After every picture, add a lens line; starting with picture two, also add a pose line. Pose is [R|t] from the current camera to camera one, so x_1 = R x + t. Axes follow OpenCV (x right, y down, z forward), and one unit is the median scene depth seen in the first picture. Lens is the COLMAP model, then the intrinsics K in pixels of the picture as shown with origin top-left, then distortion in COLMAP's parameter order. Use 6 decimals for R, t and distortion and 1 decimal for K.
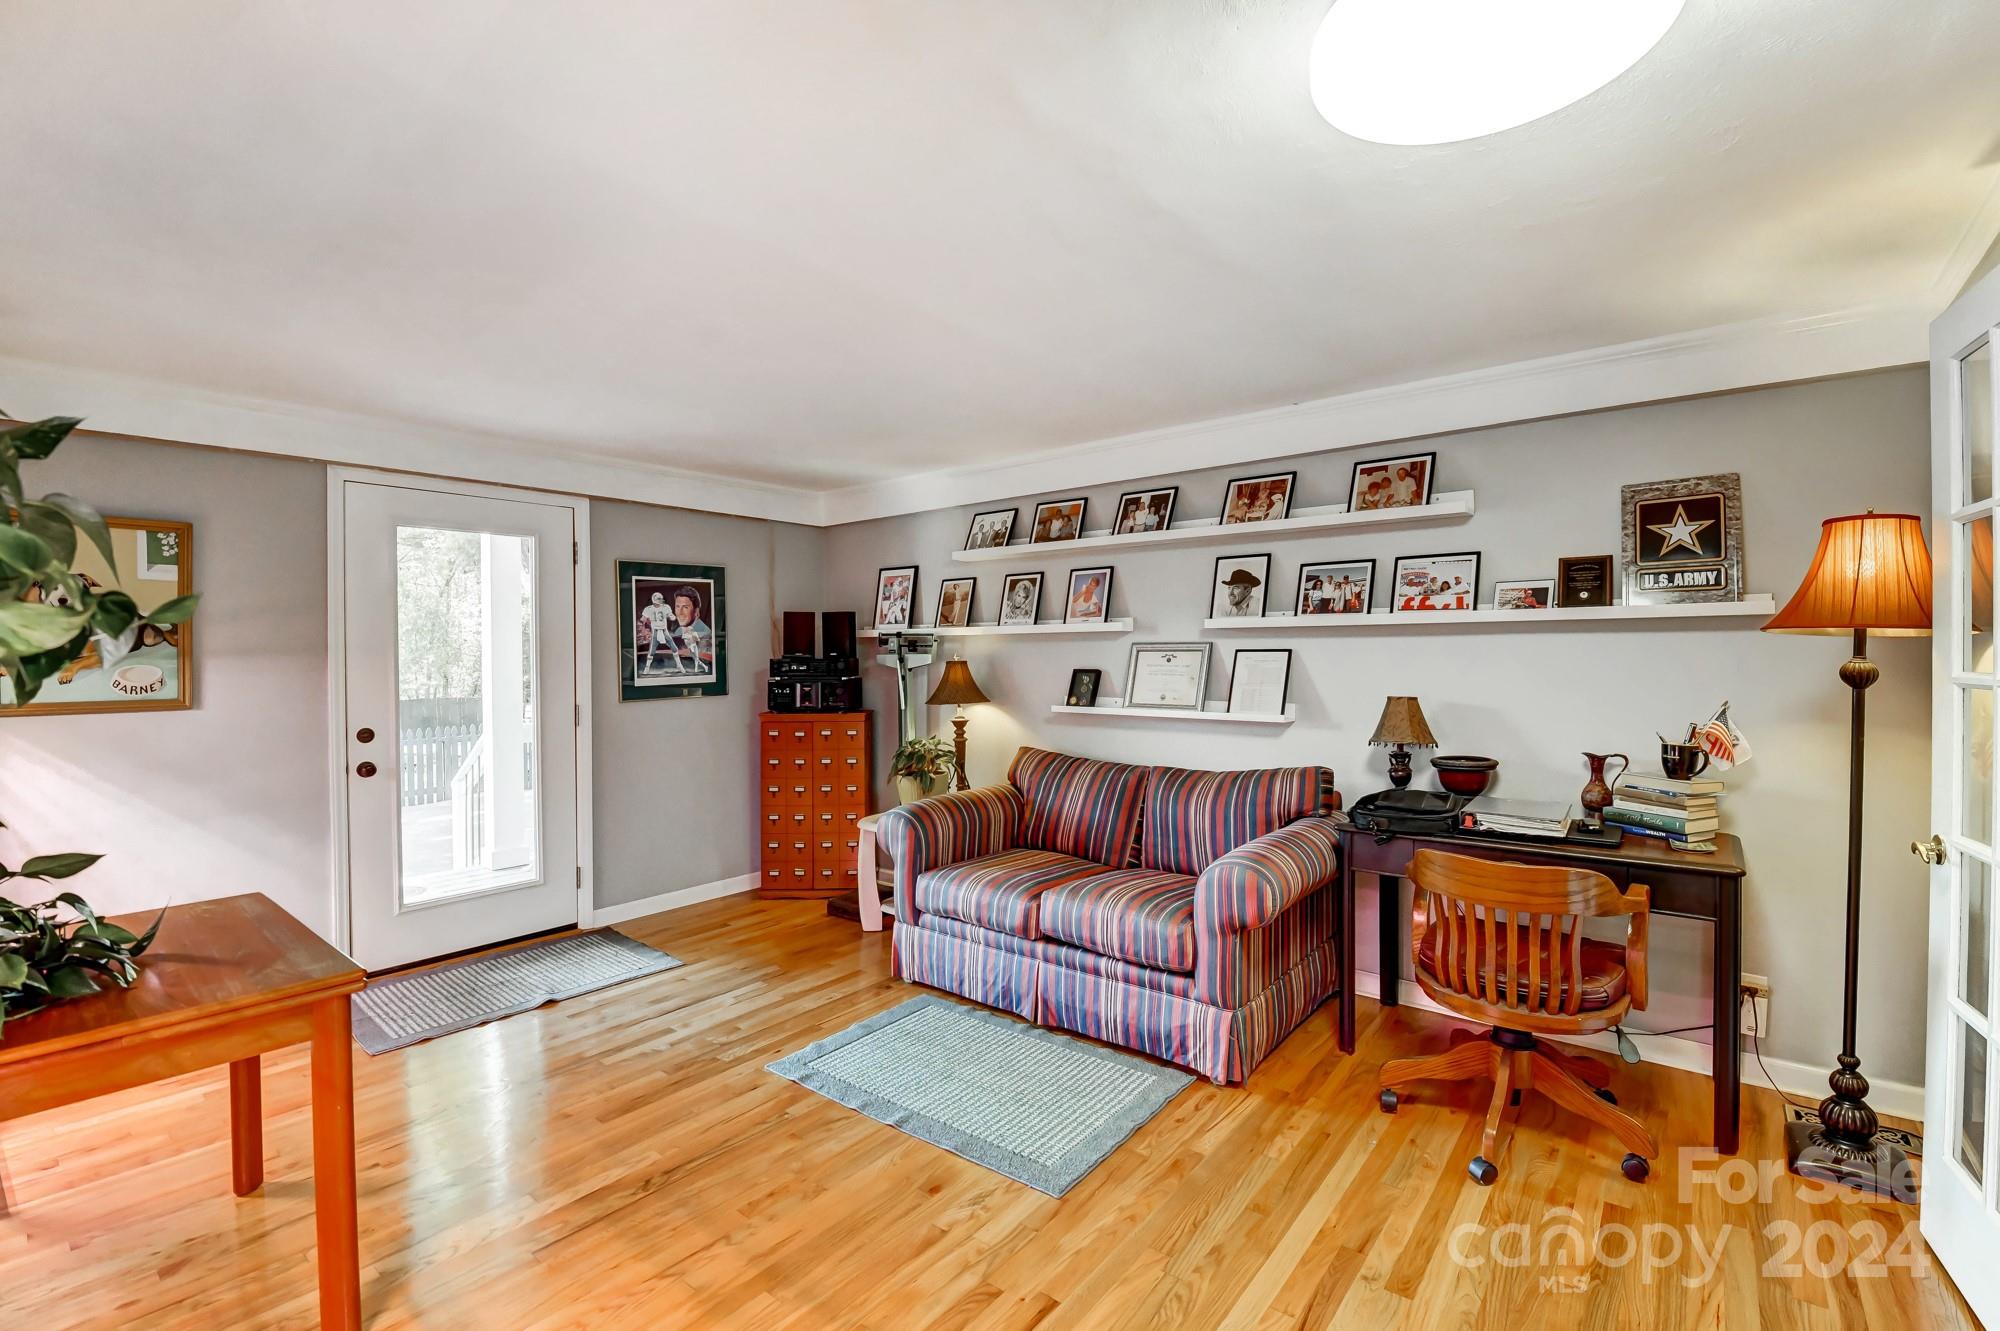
lens RADIAL K [[880.0, 0, 1000.0], [0, 880.0, 665.5], [0, 0, 1]] dist [0.001261, -0.000085]
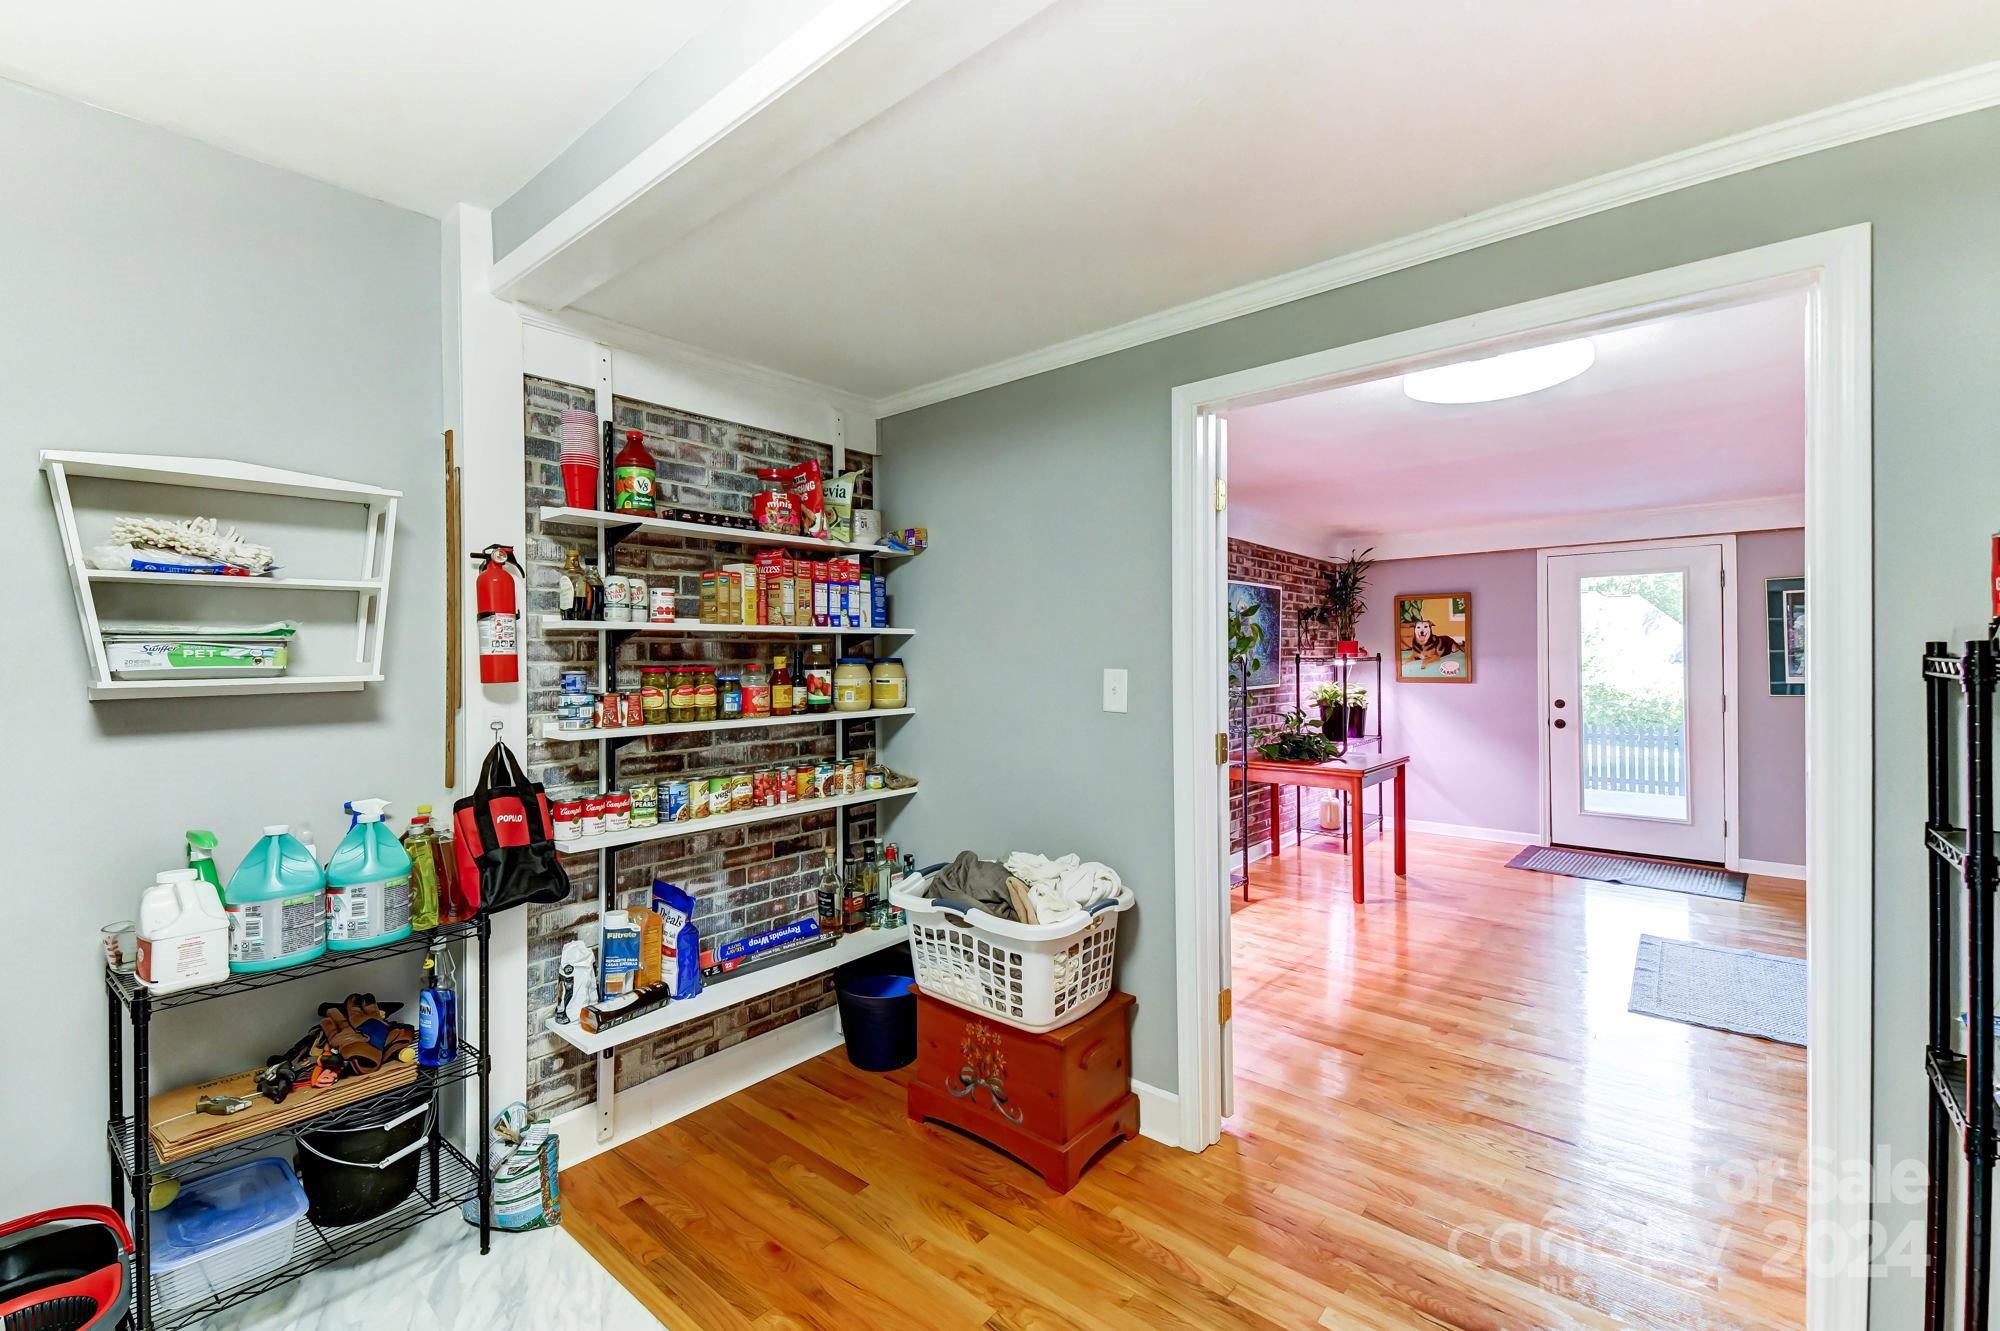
lens RADIAL K [[863.4, 0, 947.6], [0, 863.4, 654.9], [0, 0, 1]] dist [0.001117, 0.000124]
pose [[-0.060186, 0.004185, -0.998178, 0.957796], [-0.006412, 0.999969, 0.004579, -0.014256], [0.998167, 0.006676, -0.060157, -0.074287]]
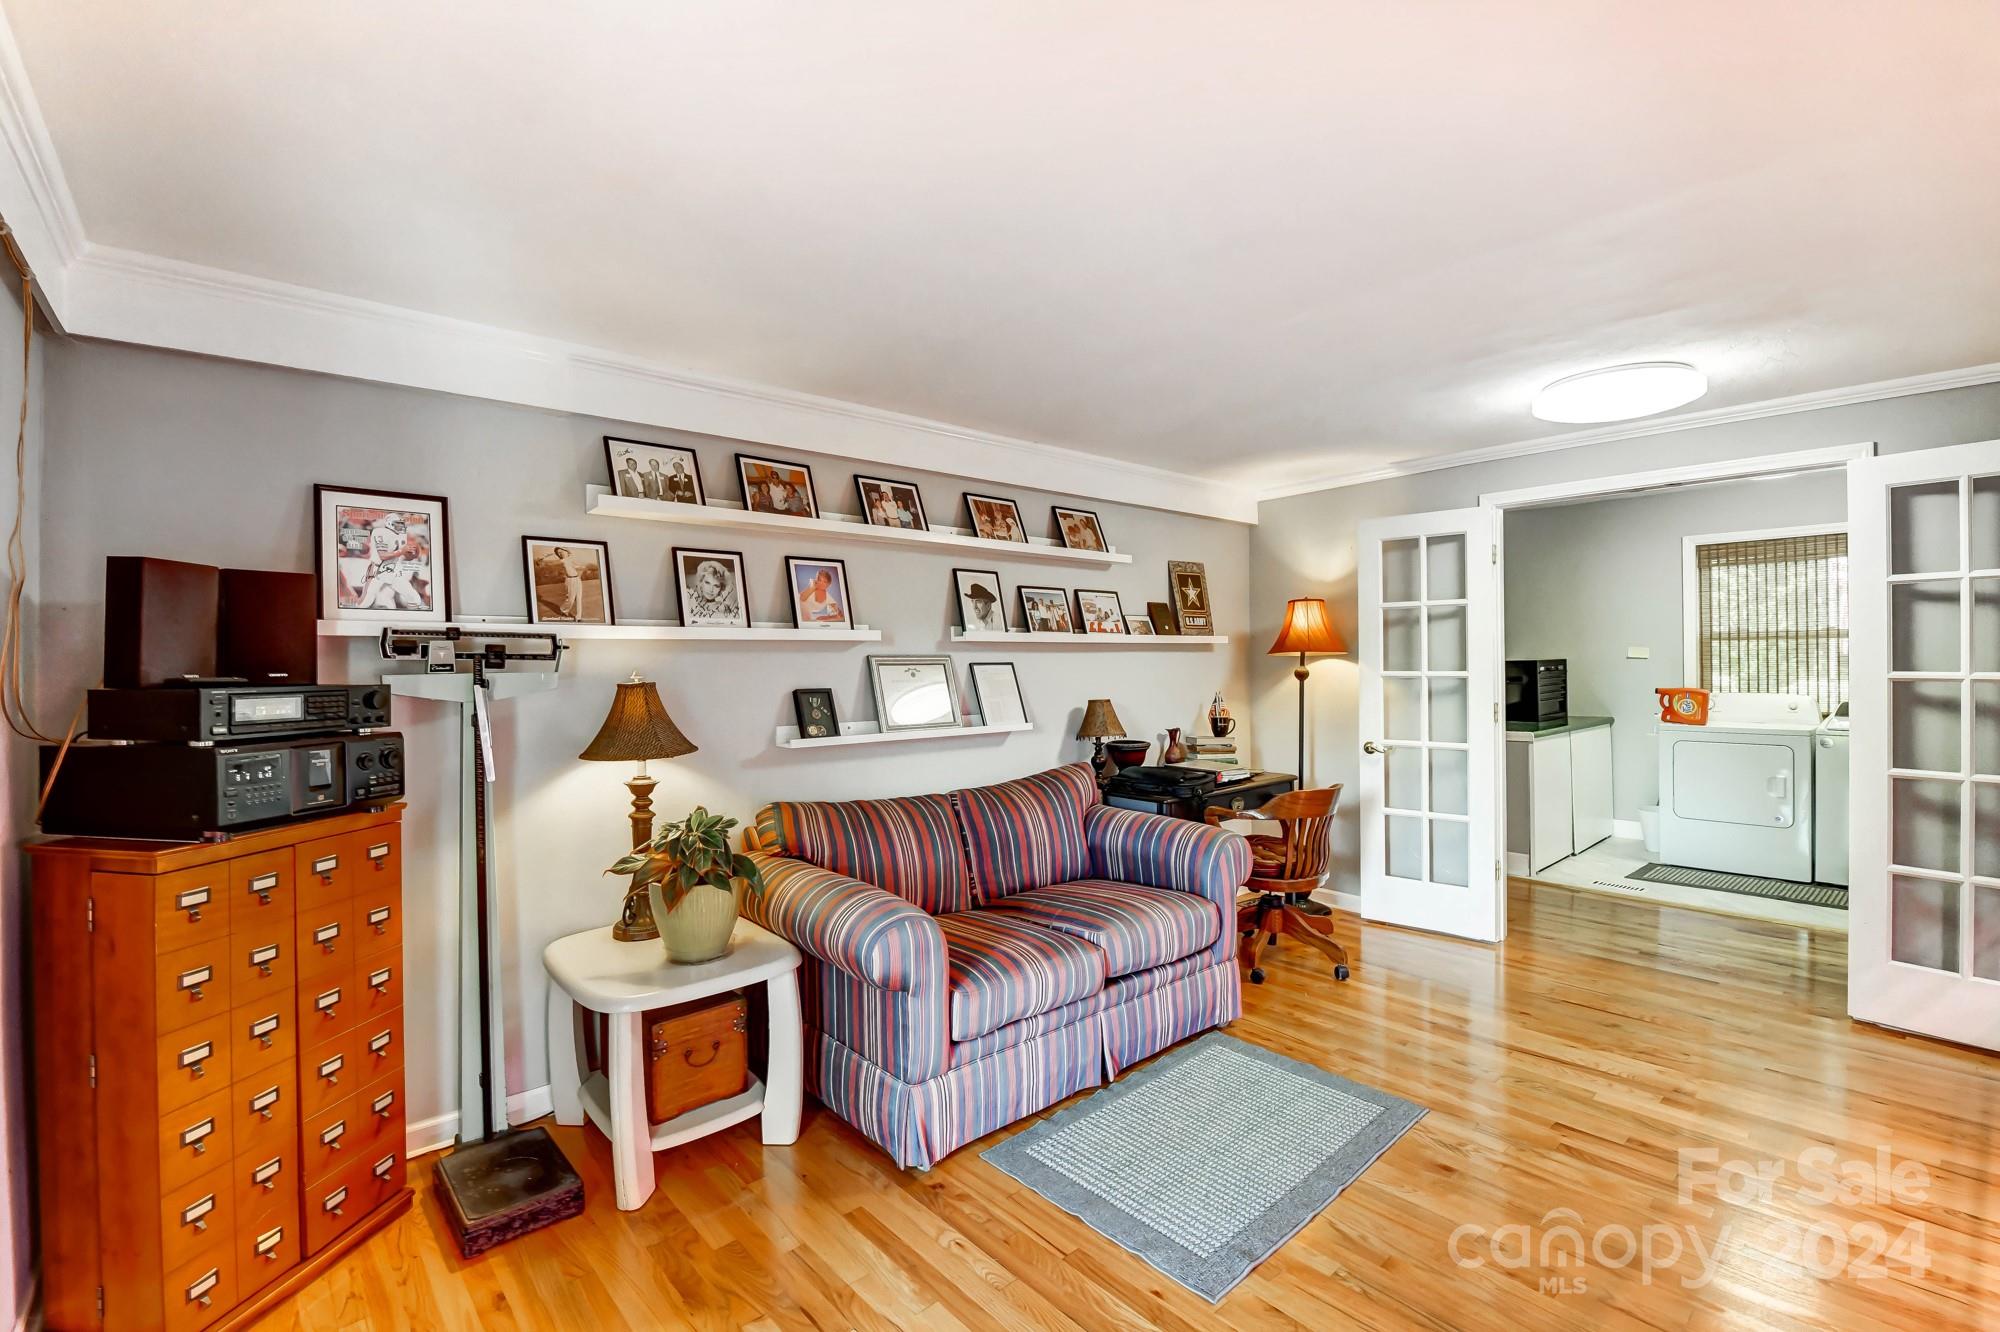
lens RADIAL K [[875.6, 0, 1015.0], [0, 875.6, 664.8], [0, 0, 1]] dist [-0.014927, -0.000048]
pose [[0.160840, -0.005215, 0.986967, -0.711276], [0.016561, 0.999860, 0.002584, -0.017782], [-0.986842, 0.015929, 0.160904, 0.793950]]
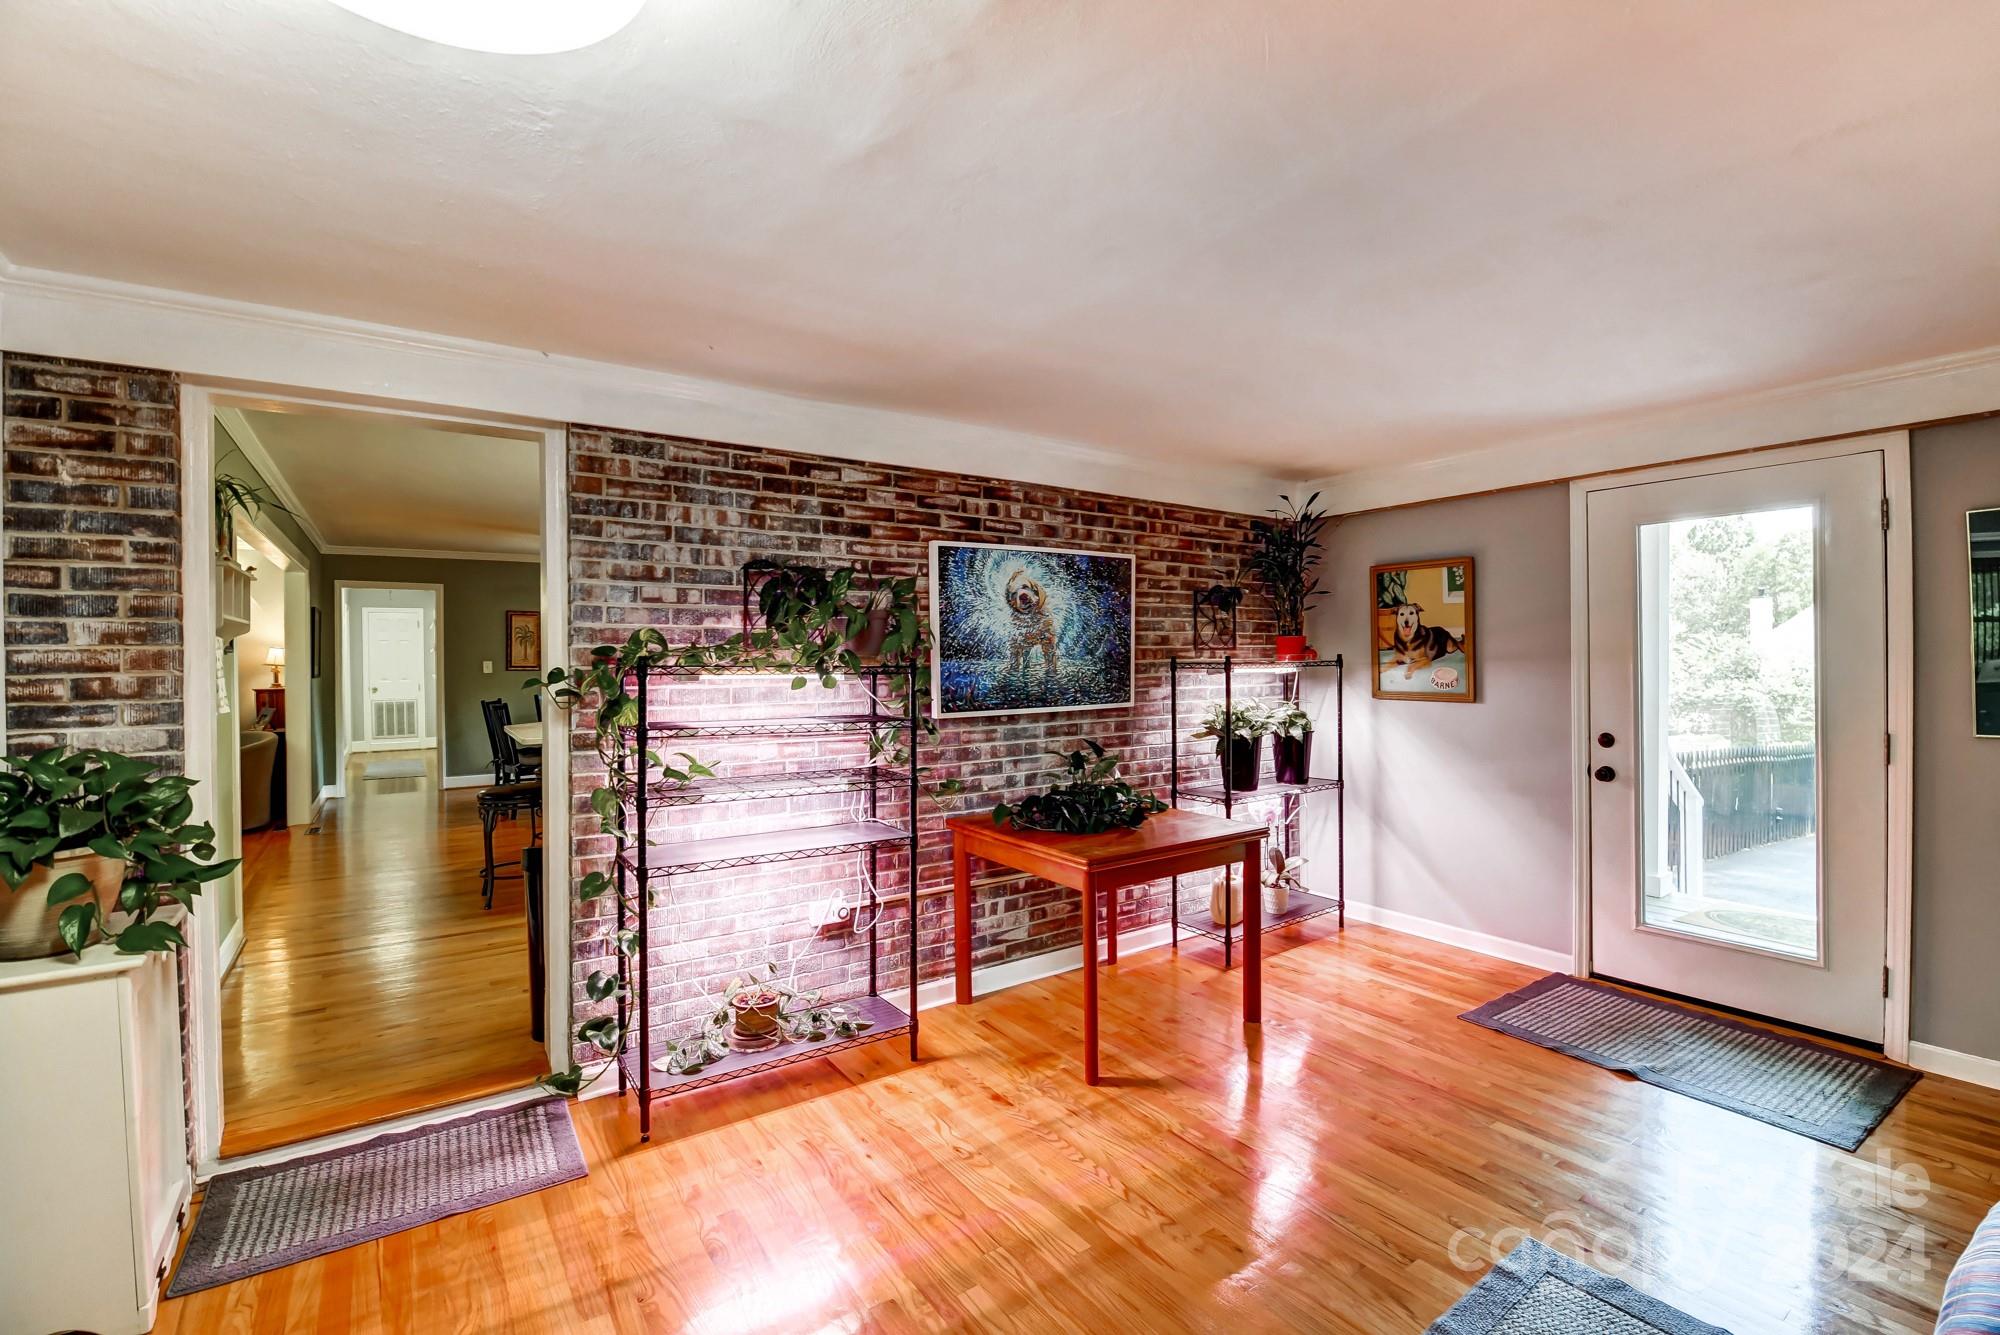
lens RADIAL K [[875.6, 0, 1015.0], [0, 875.6, 666.3], [0, 0, 1]] dist [-0.014927, -0.000048]
pose [[-0.265916, 0.021769, -0.963750, 0.392899], [0.000037, 0.999745, 0.022571, -0.025903], [0.963996, 0.005966, -0.265849, 0.578752]]
